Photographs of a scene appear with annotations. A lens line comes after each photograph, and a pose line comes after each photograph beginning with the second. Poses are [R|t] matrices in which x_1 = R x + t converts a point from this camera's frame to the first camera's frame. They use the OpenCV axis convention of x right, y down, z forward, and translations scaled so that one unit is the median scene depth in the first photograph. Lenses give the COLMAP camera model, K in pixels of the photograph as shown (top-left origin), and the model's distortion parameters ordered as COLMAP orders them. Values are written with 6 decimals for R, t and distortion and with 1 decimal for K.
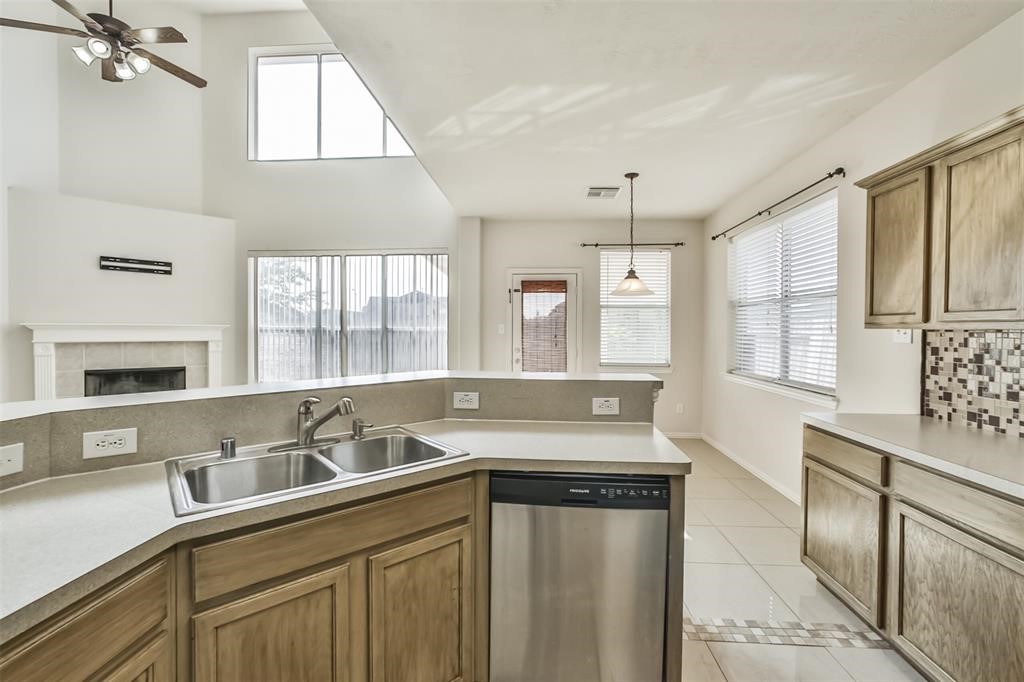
lens RADIAL K [[442.0, 0, 511.6], [0, 442.0, 334.3], [0, 0, 1]] dist [-0.036727, 0.016172]
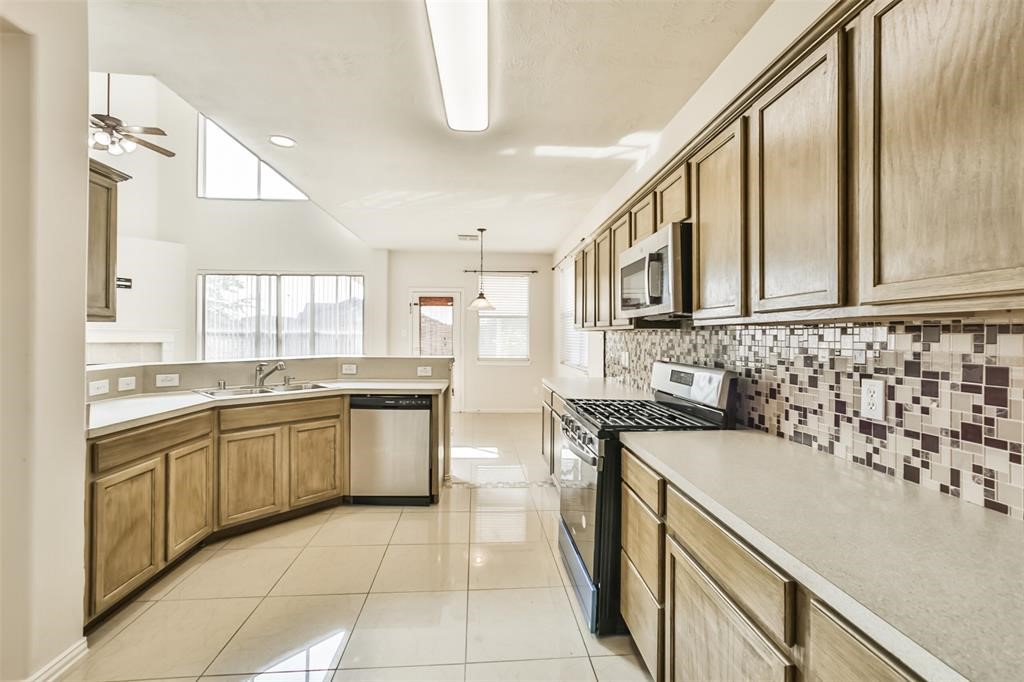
lens RADIAL K [[434.0, 0, 511.4], [0, 434.0, 335.4], [0, 0, 1]] dist [-0.030252, 0.014620]
pose [[0.991277, 0.000947, 0.131793, 0.192054], [0.000747, 0.999918, -0.012801, 0.018618], [-0.131794, 0.012788, 0.991195, -0.512745]]
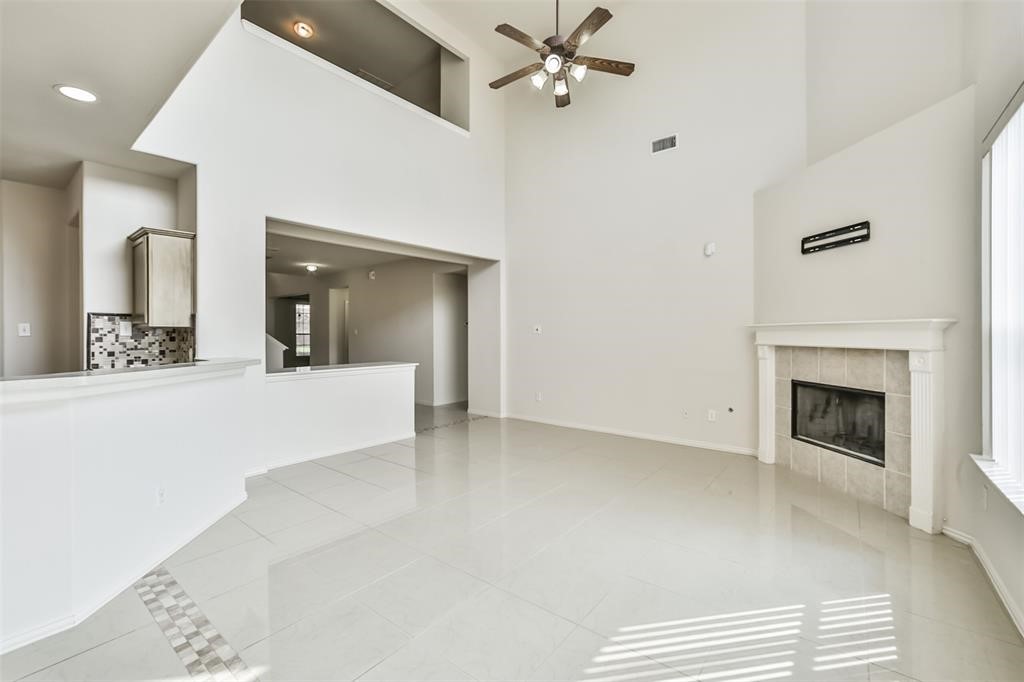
lens RADIAL K [[434.0, 0, 511.4], [0, 434.0, 335.4], [0, 0, 1]] dist [-0.030252, 0.014620]
pose [[-0.579419, -0.001295, -0.815028, 0.005666], [-0.008695, 0.999952, 0.004593, -0.000975], [0.814983, 0.009748, -0.579403, 1.383383]]
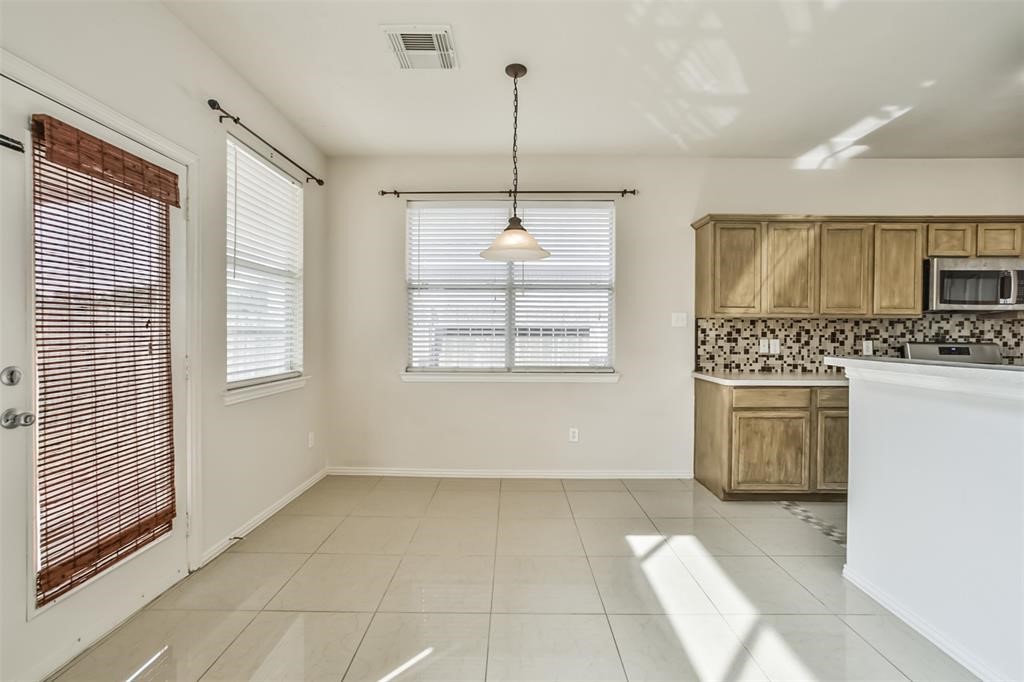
lens RADIAL K [[434.0, 0, 511.4], [0, 434.0, 335.4], [0, 0, 1]] dist [-0.030252, 0.014620]
pose [[-0.052567, -0.013148, 0.998531, -0.384628], [0.007262, 0.999882, 0.013548, 0.017312], [-0.998591, 0.007964, -0.052466, 1.119313]]
